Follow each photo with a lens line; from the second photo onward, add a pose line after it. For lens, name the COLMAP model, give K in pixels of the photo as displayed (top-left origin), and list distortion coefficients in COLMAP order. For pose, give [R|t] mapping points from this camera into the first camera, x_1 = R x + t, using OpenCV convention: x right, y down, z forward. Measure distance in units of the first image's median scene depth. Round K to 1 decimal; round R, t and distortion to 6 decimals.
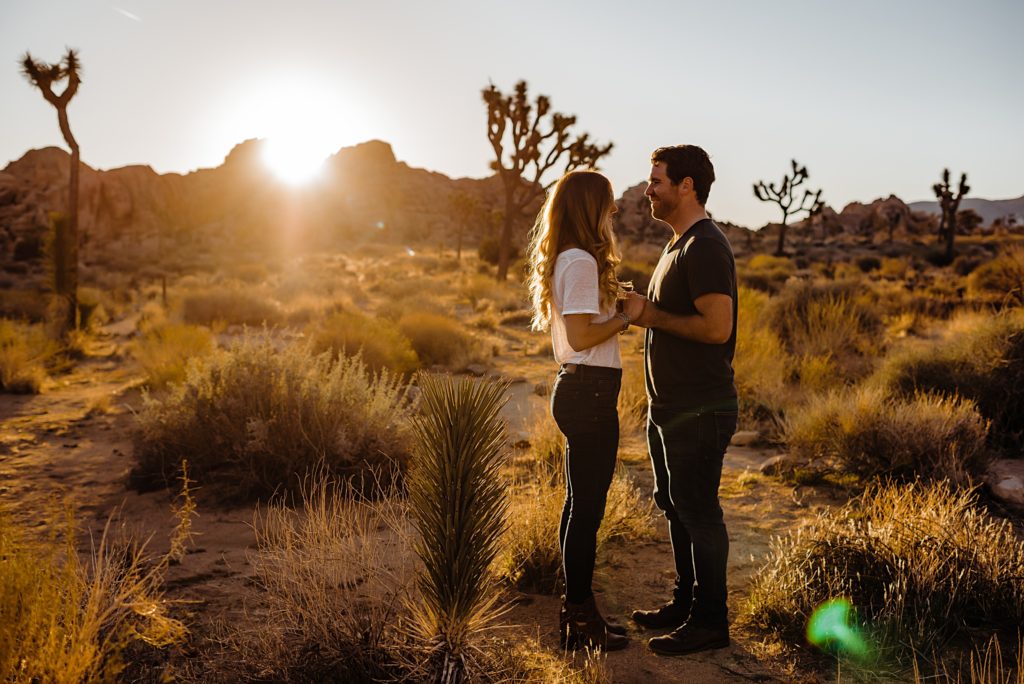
lens RADIAL K [[1035.4, 0, 510.5], [0, 1035.4, 322.3], [0, 0, 1]] dist [-0.095857, 0.126773]
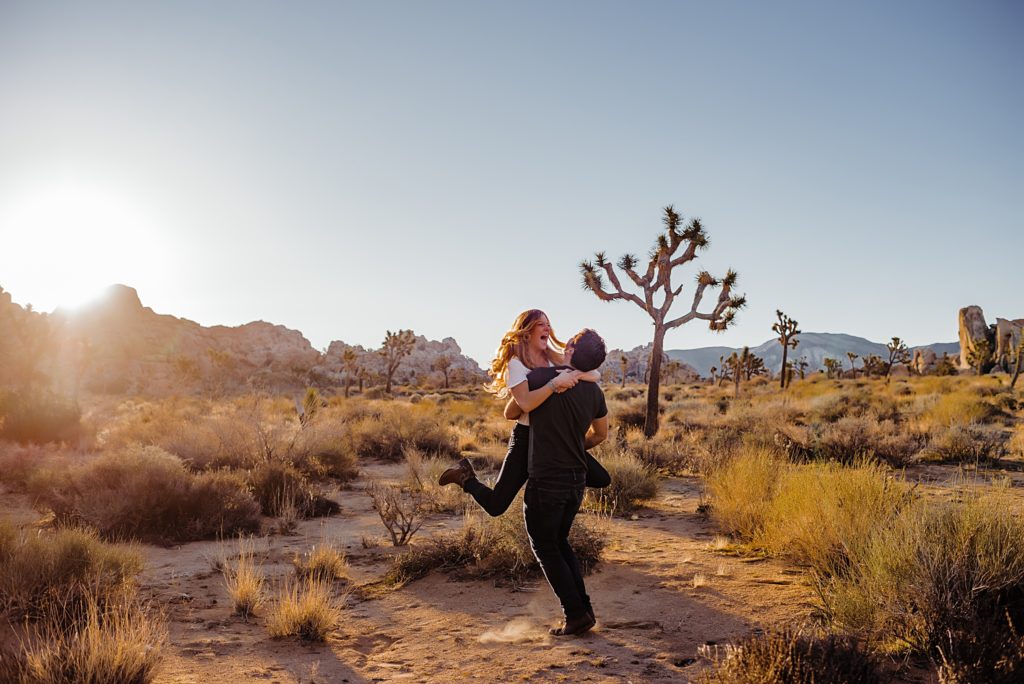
lens RADIAL K [[1035.4, 0, 510.5], [0, 1035.4, 322.3], [0, 0, 1]] dist [-0.095857, 0.126773]
pose [[0.973930, 0.007039, 0.226740, 0.106359], [0.025852, 0.989563, -0.141762, -0.046862], [-0.225371, 0.143928, 0.963583, 0.590656]]
